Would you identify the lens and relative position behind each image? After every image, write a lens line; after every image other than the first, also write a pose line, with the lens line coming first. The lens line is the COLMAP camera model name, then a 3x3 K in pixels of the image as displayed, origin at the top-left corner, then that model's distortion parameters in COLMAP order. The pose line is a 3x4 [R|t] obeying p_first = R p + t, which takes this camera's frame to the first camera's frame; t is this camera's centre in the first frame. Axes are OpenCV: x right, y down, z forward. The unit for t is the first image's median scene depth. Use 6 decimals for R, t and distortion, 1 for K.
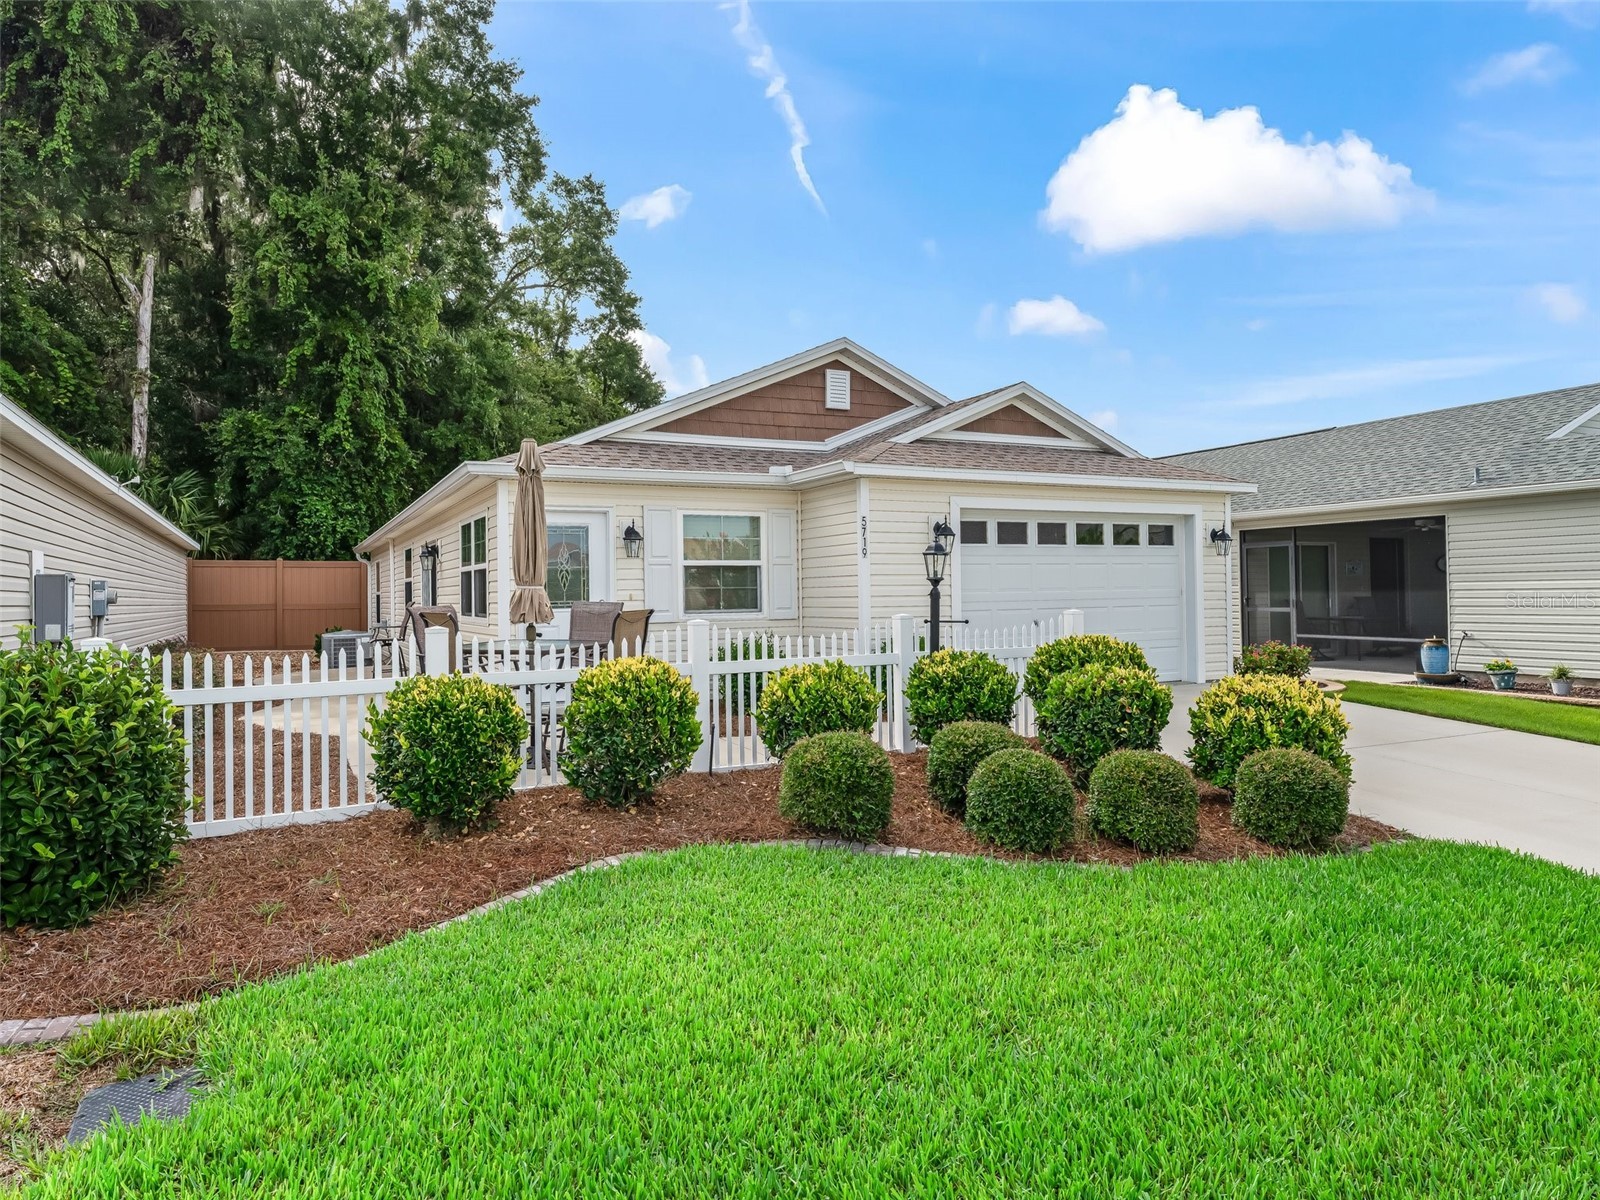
lens RADIAL K [[1028.8, 0, 802.4], [0, 1028.8, 625.9], [0, 0, 1]] dist [0.011633, -0.019101]
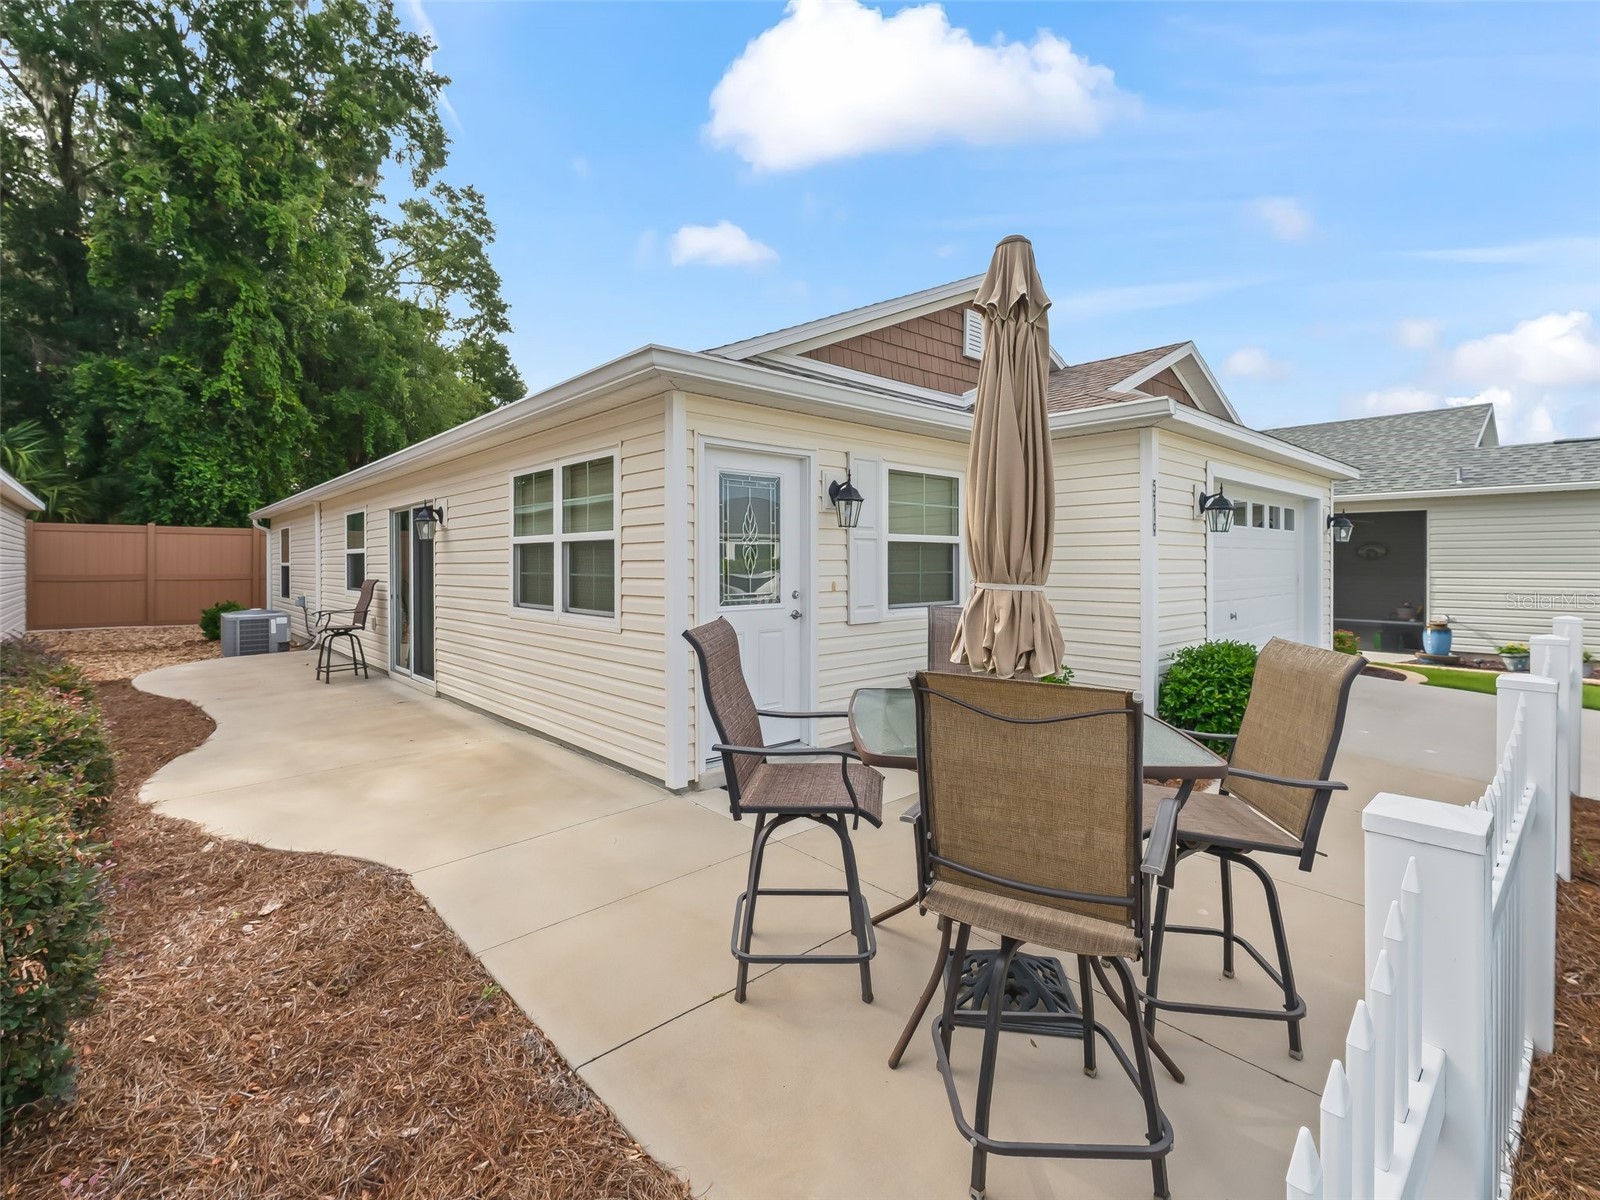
lens RADIAL K [[726.5, 0, 765.5], [0, 726.5, 586.4], [0, 0, 1]] dist [0.001702, -0.005155]
pose [[0.966691, 0.003874, 0.255917, -0.151442], [-0.004159, 0.999991, 0.000575, -0.013107], [-0.255912, -0.001620, 0.966699, 0.252410]]
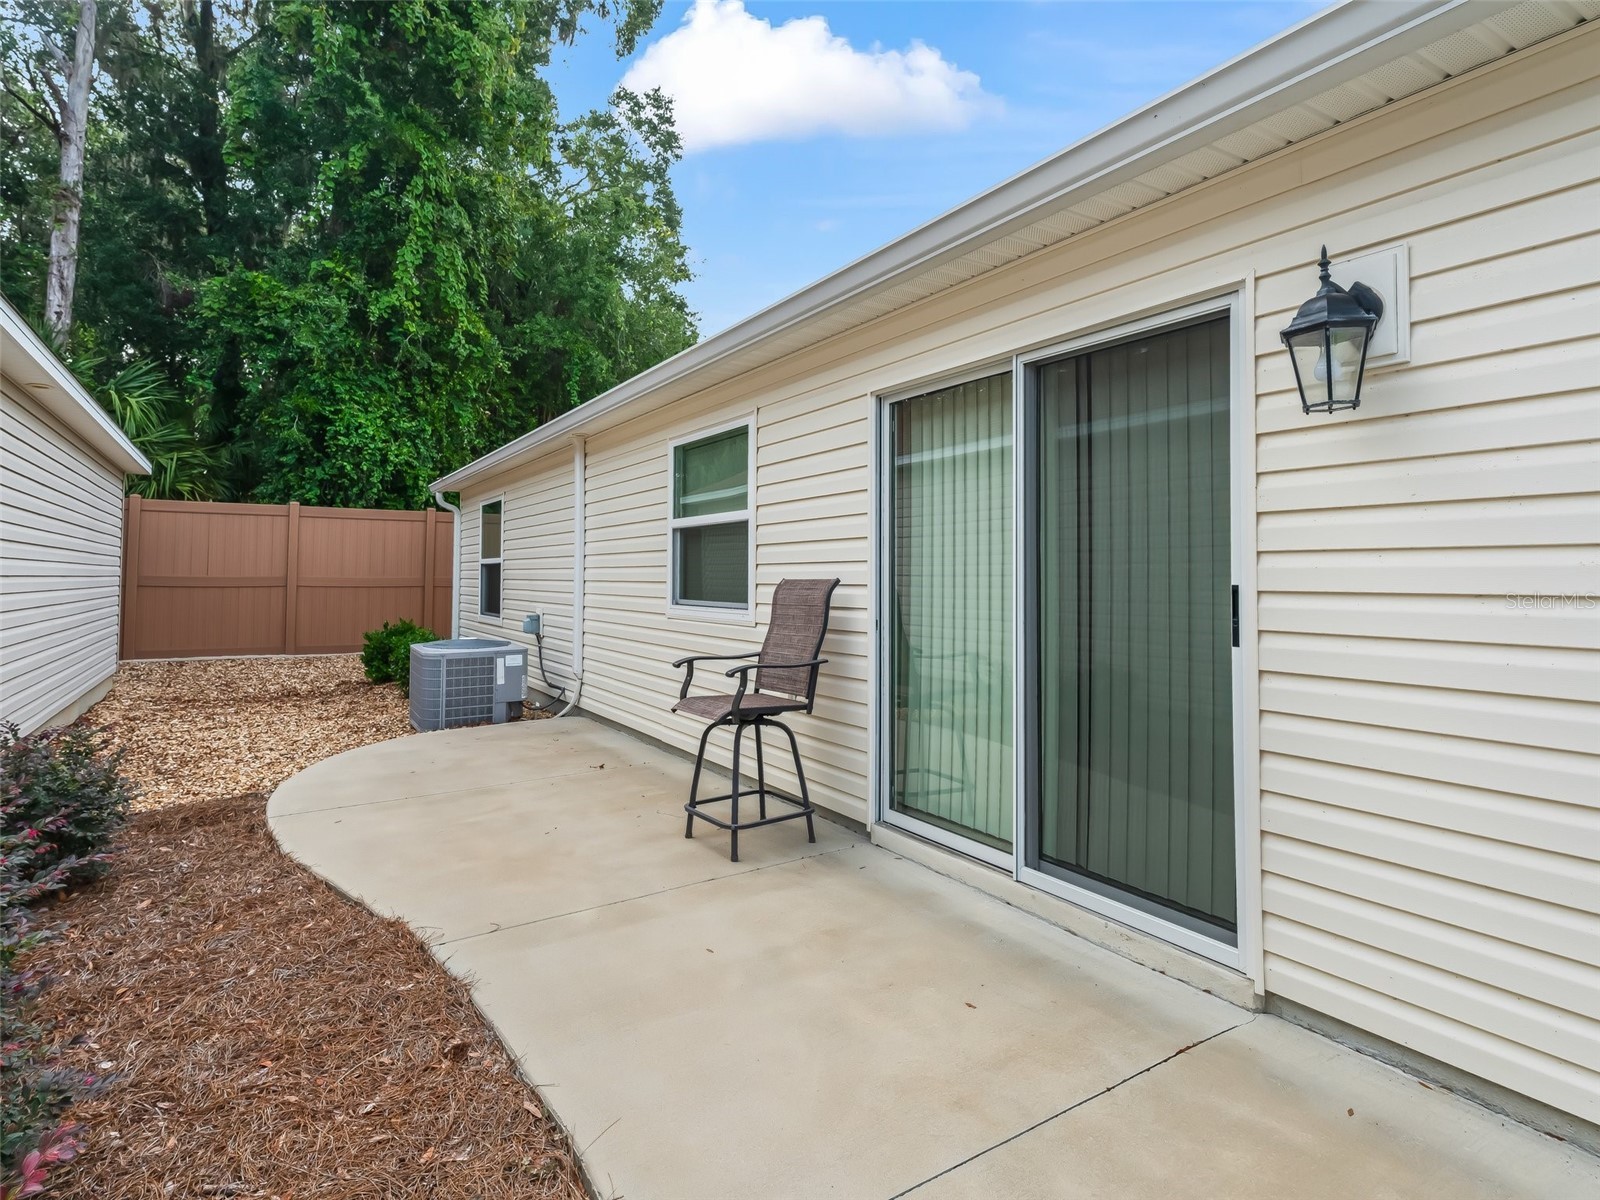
lens RADIAL K [[806.3, 0, 726.3], [0, 806.3, 571.4], [0, 0, 1]] dist [0.008329, -0.003447]
pose [[0.997863, 0.018519, 0.062666, -0.280985], [-0.016229, 0.999189, -0.036847, -0.011068], [-0.063298, 0.035752, 0.997354, 0.508591]]
